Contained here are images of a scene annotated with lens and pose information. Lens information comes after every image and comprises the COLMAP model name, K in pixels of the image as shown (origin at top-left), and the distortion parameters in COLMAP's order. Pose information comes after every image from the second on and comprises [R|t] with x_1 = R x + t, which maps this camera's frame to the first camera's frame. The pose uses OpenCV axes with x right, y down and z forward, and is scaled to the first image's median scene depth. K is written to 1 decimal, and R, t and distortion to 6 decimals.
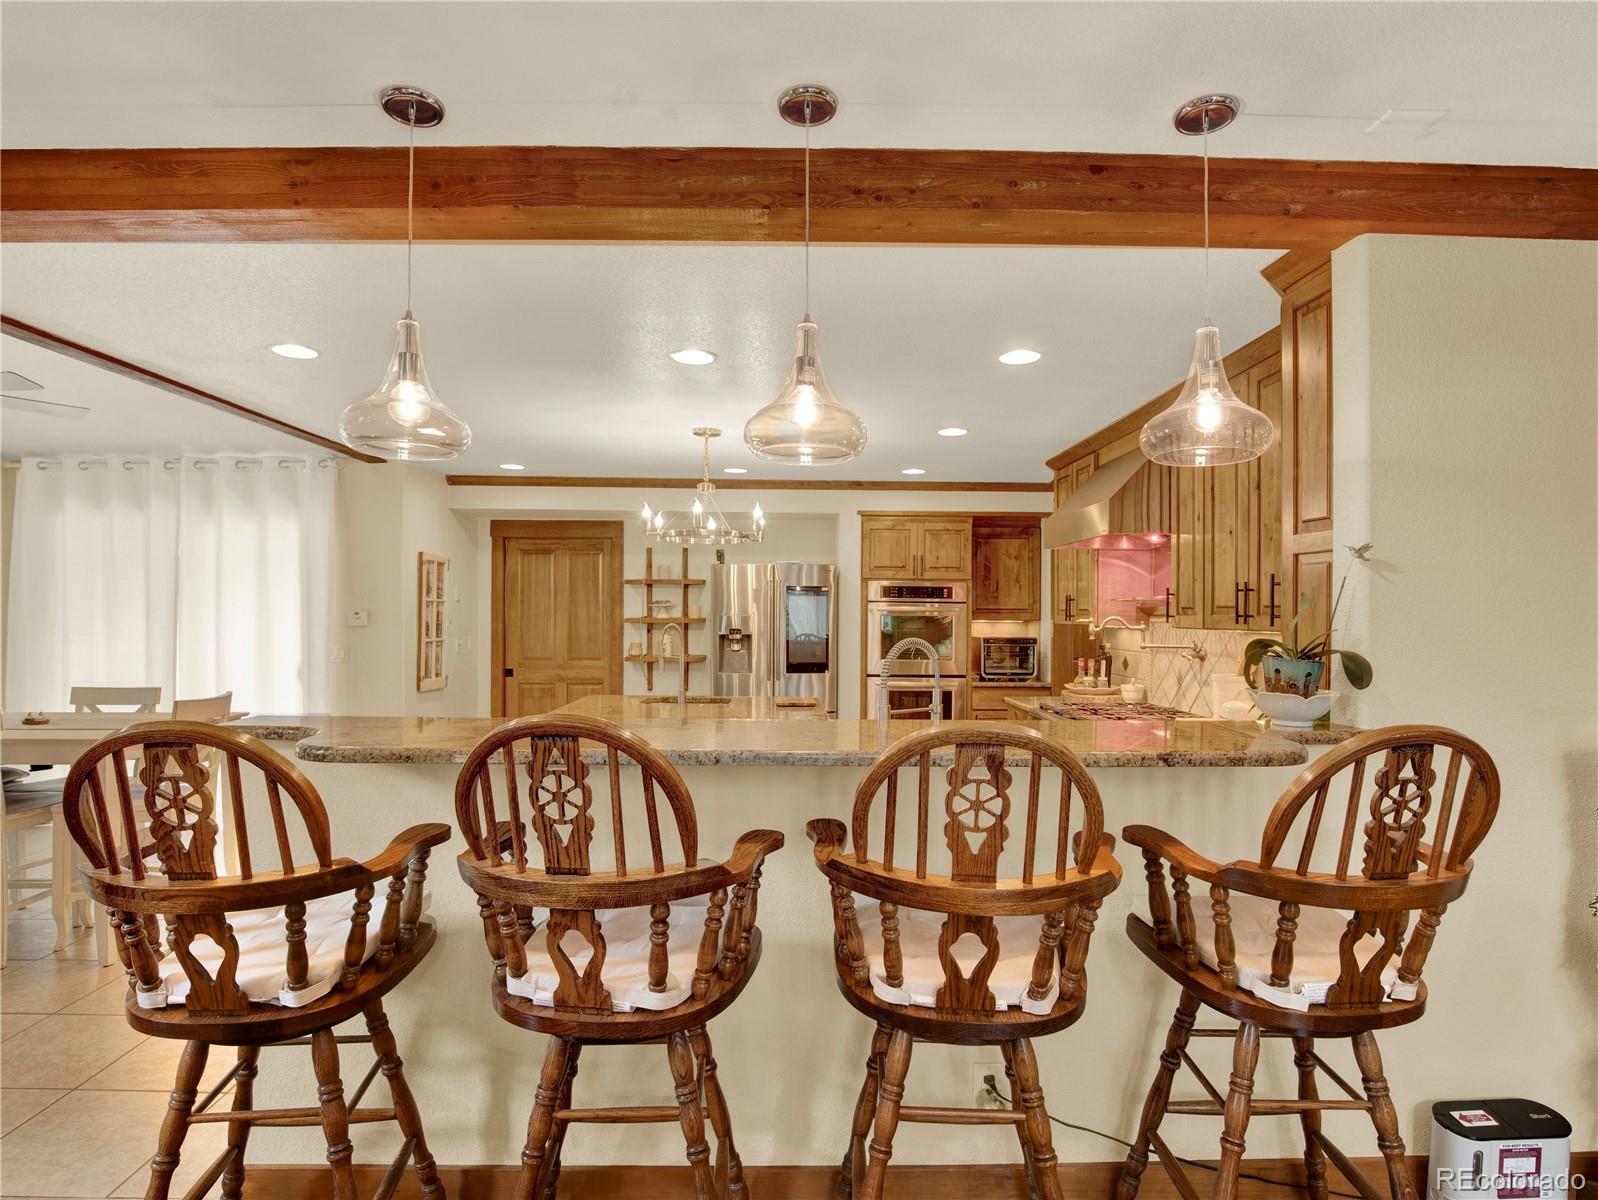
lens RADIAL K [[855.7, 0, 791.3], [0, 855.7, 605.1], [0, 0, 1]] dist [-0.027169, 0.000997]
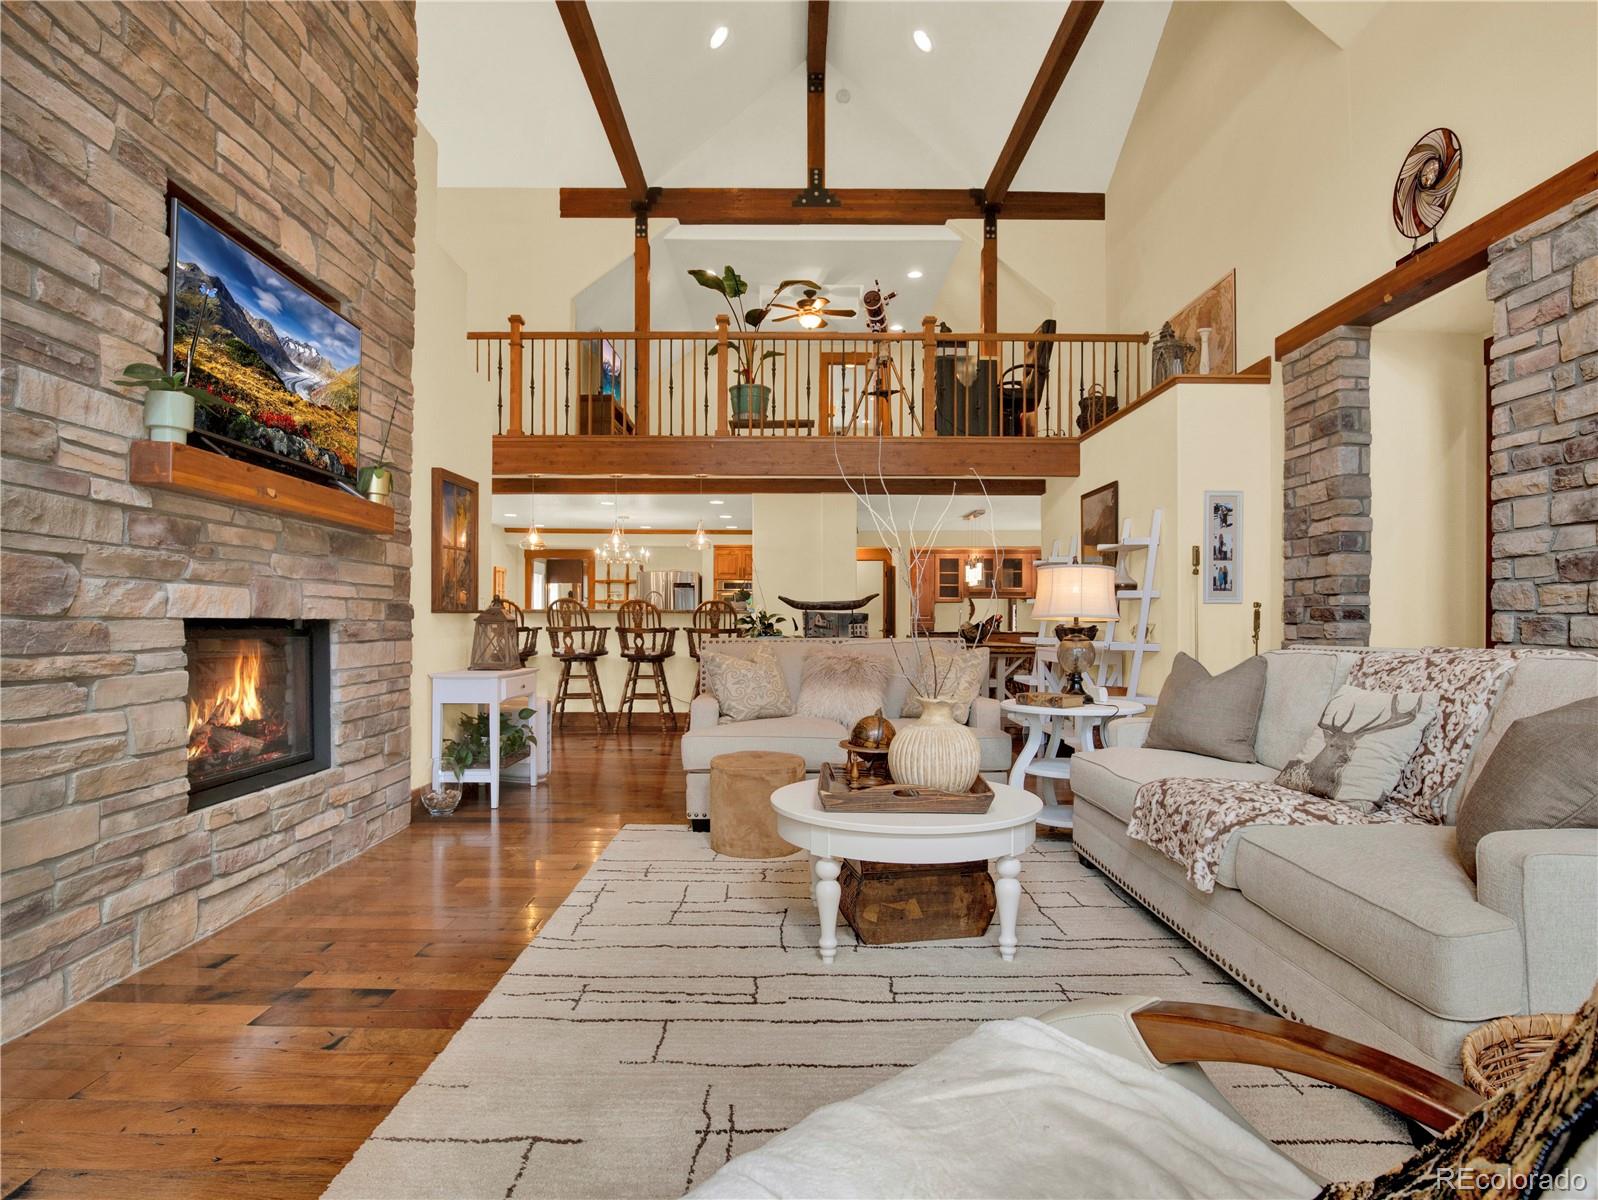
lens RADIAL K [[855.7, 0, 791.3], [0, 855.7, 605.1], [0, 0, 1]] dist [-0.027169, 0.000997]
pose [[0.999970, -0.007696, 0.000941, 0.270829], [0.007704, 0.999932, -0.008789, 0.051176], [-0.000873, 0.008796, 0.999961, -1.032976]]
